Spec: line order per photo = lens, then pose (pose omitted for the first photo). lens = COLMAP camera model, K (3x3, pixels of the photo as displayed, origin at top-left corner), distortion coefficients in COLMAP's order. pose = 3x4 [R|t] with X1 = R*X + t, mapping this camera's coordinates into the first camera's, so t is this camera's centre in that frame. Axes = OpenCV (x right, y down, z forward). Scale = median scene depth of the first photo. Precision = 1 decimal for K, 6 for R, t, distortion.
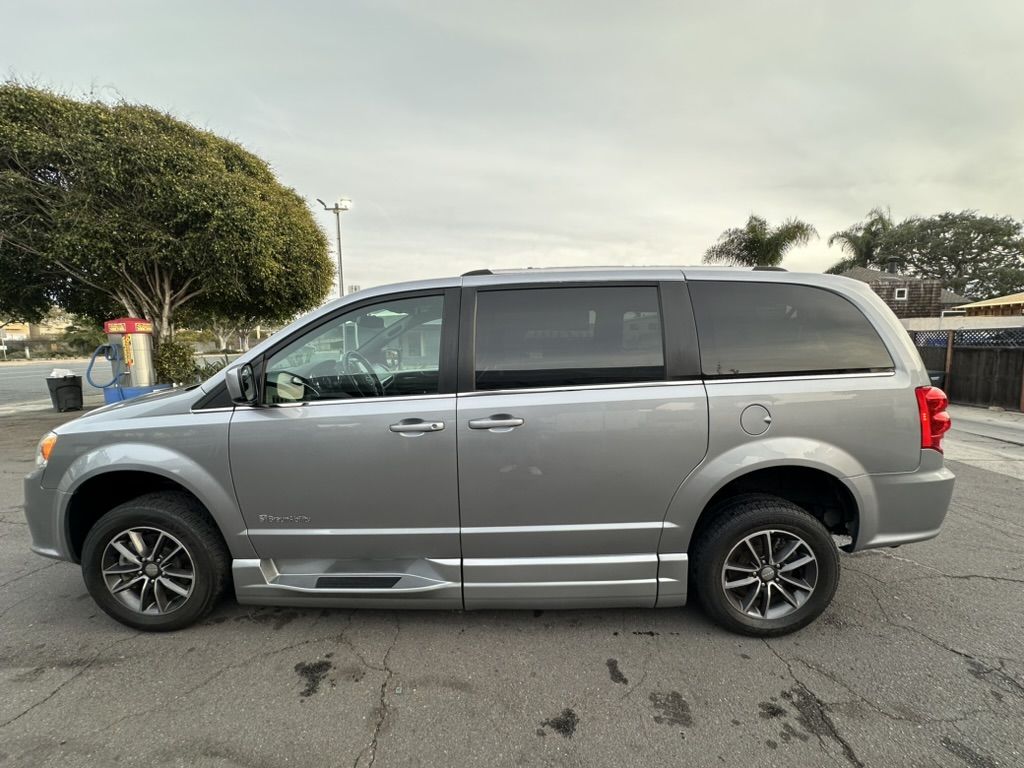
lens RADIAL K [[411.7, 0, 512.0], [0, 411.7, 384.0], [0, 0, 1]] dist [-0.000452, 0.000032]
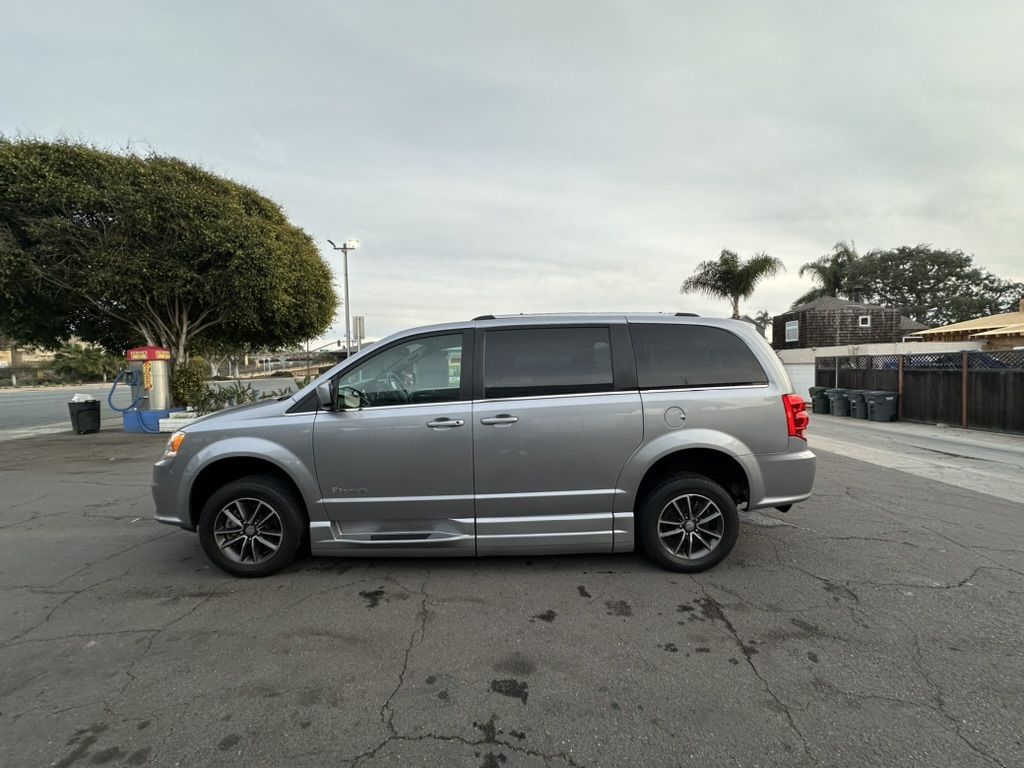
lens RADIAL K [[414.1, 0, 512.0], [0, 414.1, 384.0], [0, 0, 1]] dist [-0.000102, 0.000026]
pose [[0.999628, -0.005438, 0.026710, -0.020528], [0.007089, 0.998045, -0.062101, 0.035535], [-0.026320, 0.062267, 0.997712, -0.298844]]
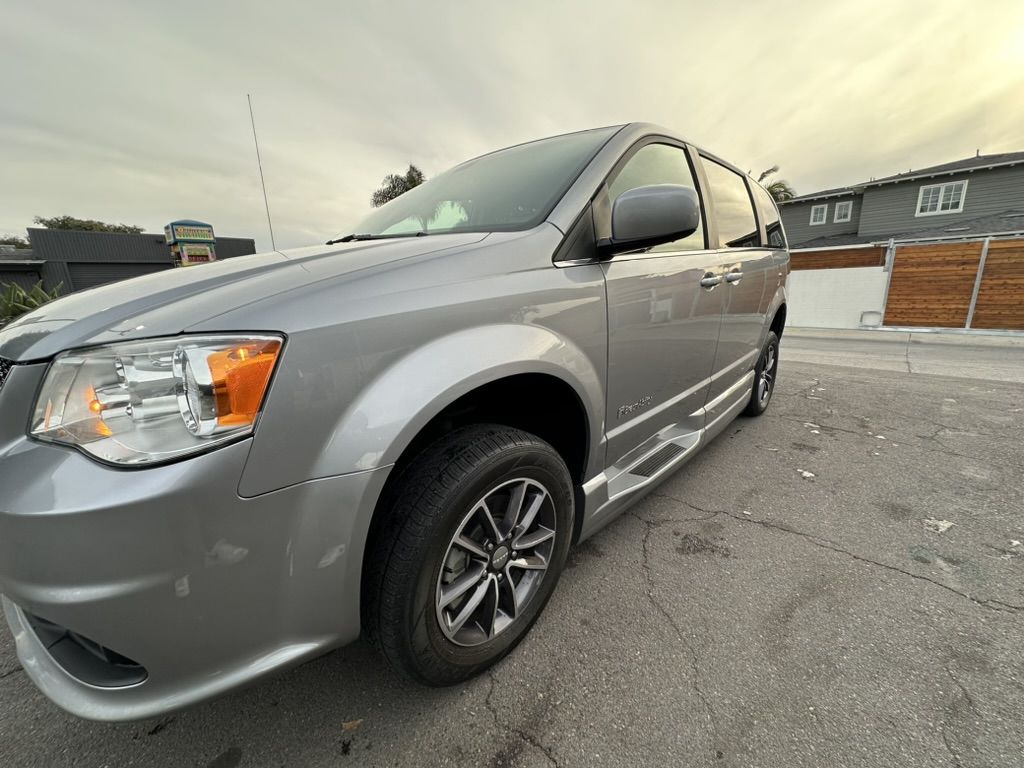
lens RADIAL K [[414.1, 0, 512.0], [0, 414.1, 384.0], [0, 0, 1]] dist [-0.000102, 0.000026]
pose [[0.666704, -0.186655, 0.721571, -0.834013], [0.108313, 0.982120, 0.153977, 0.088619], [-0.737410, -0.024502, 0.675001, 0.411828]]
